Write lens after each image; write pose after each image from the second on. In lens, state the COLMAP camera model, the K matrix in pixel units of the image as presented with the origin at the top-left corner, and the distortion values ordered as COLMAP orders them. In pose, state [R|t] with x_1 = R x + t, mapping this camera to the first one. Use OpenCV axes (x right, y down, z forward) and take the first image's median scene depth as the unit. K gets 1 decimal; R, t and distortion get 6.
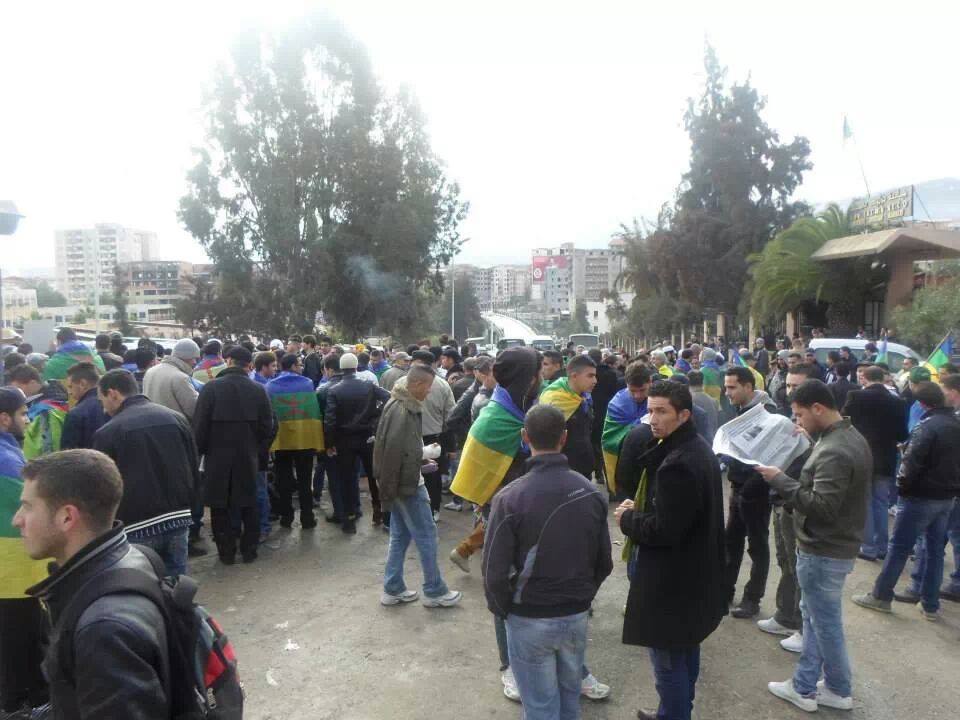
lens RADIAL K [[772.2, 0, 480.0], [0, 772.2, 360.0], [0, 0, 1]] dist [-0.052147, 0.000228]
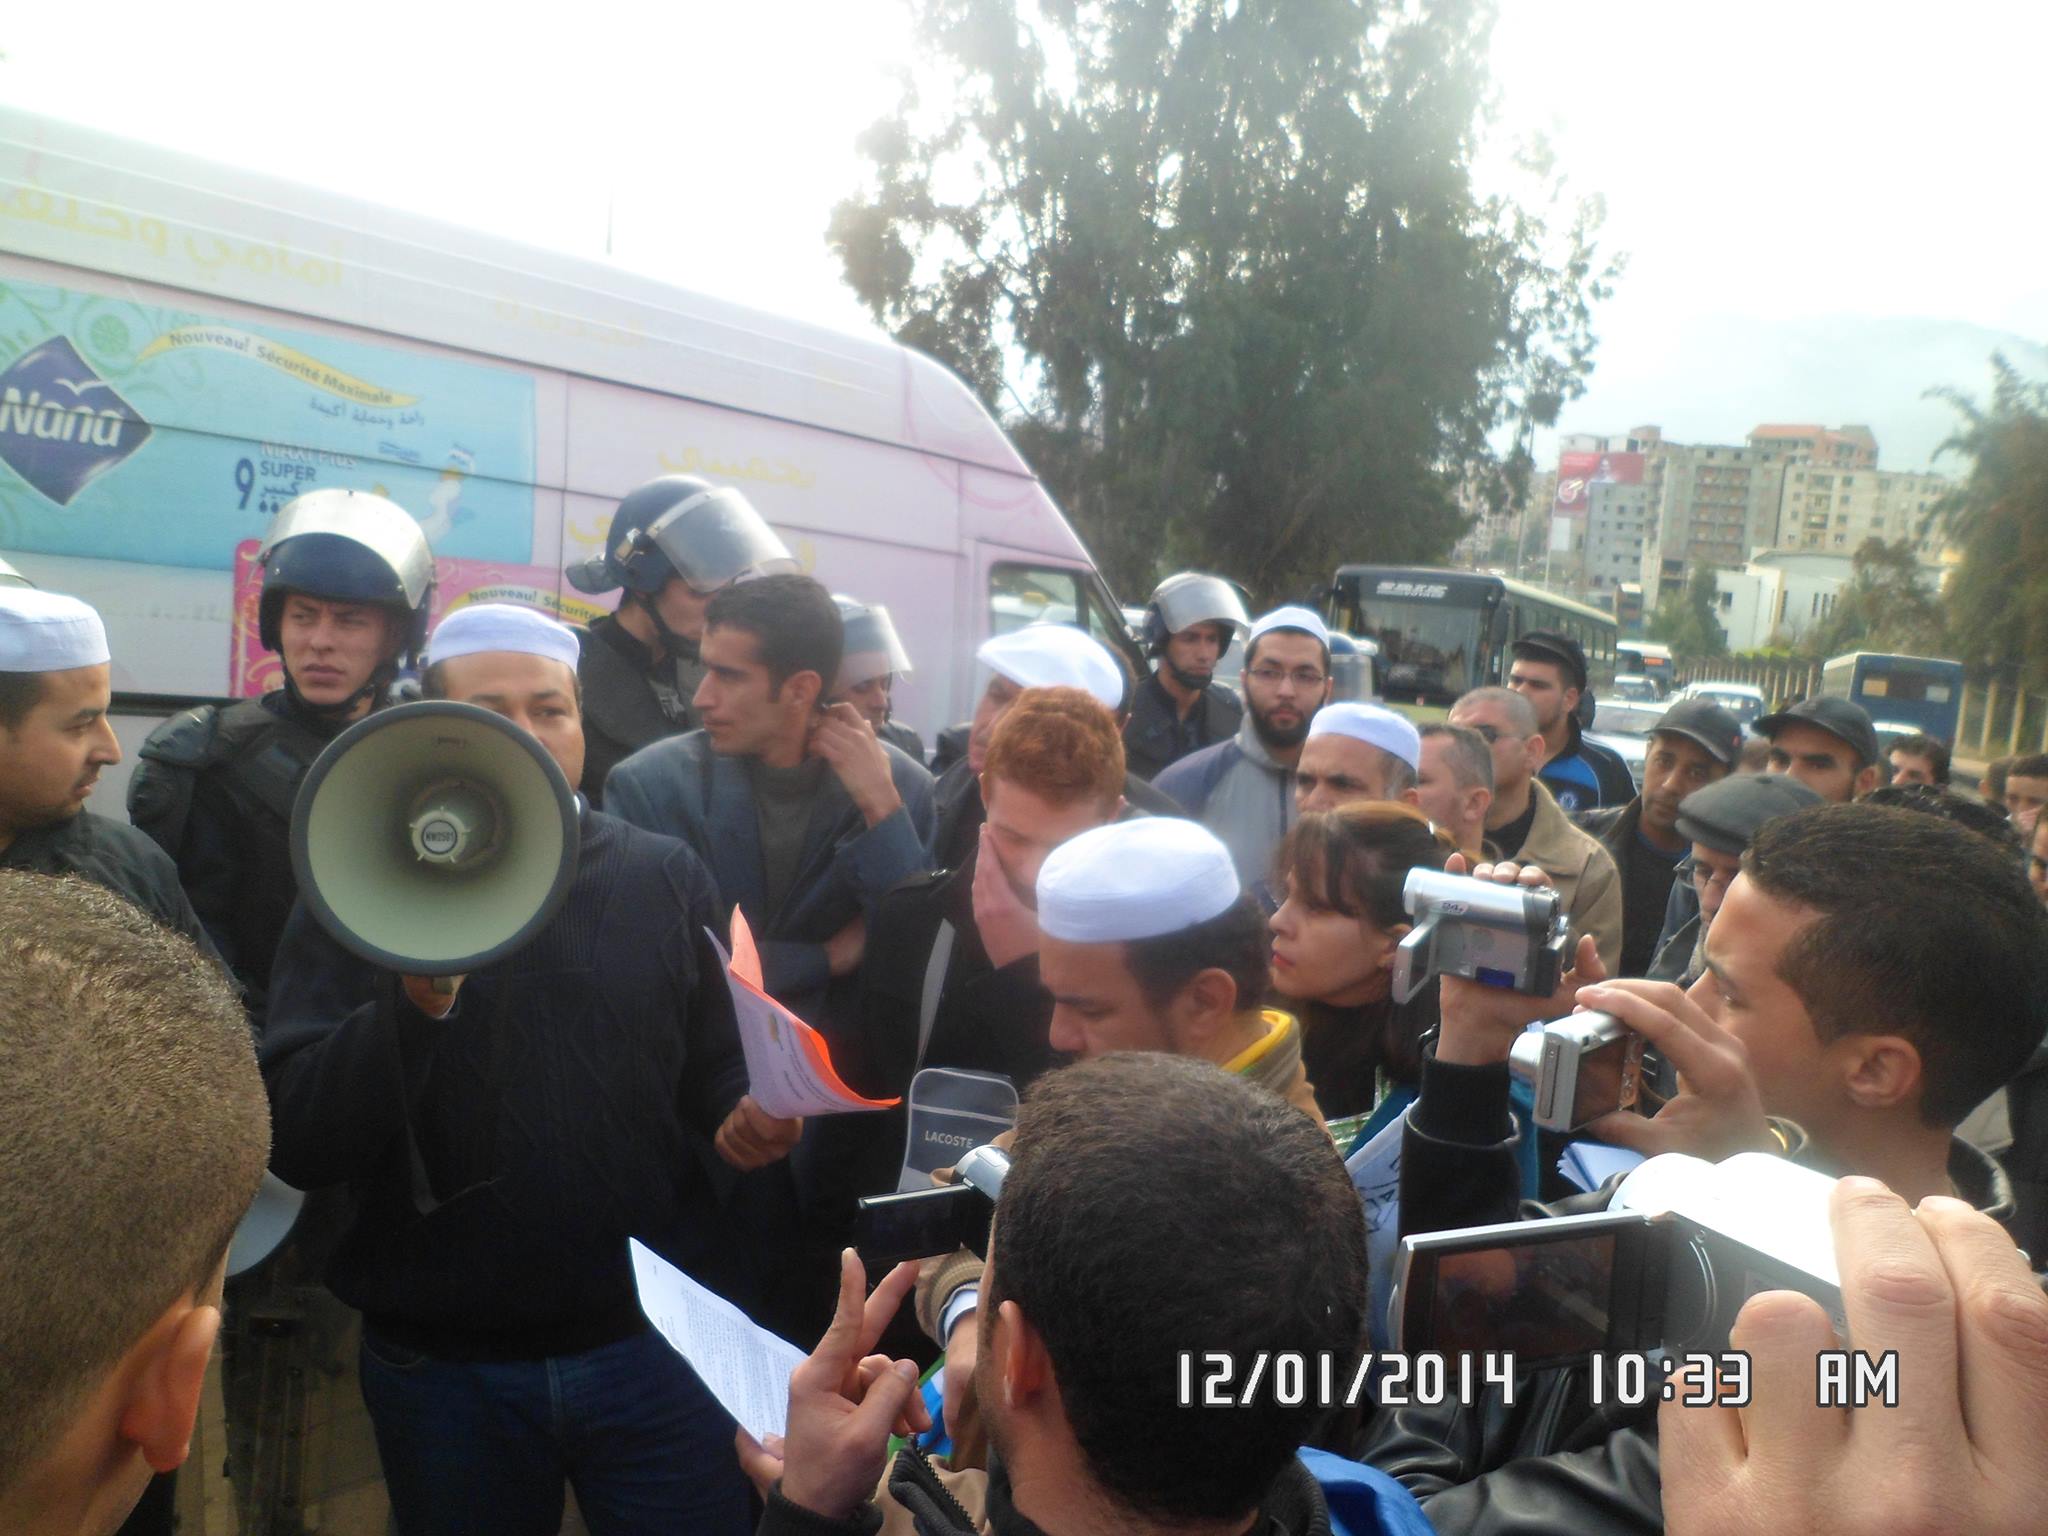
lens RADIAL K [[1647.4, 0, 1024.0], [0, 1647.4, 768.0], [0, 0, 1]] dist [-0.052147, 0.000228]
pose [[0.971880, 0.115809, -0.205029, -0.066918], [-0.101375, 0.991659, 0.079593, -0.002462], [0.212536, -0.056570, 0.975514, 0.138330]]
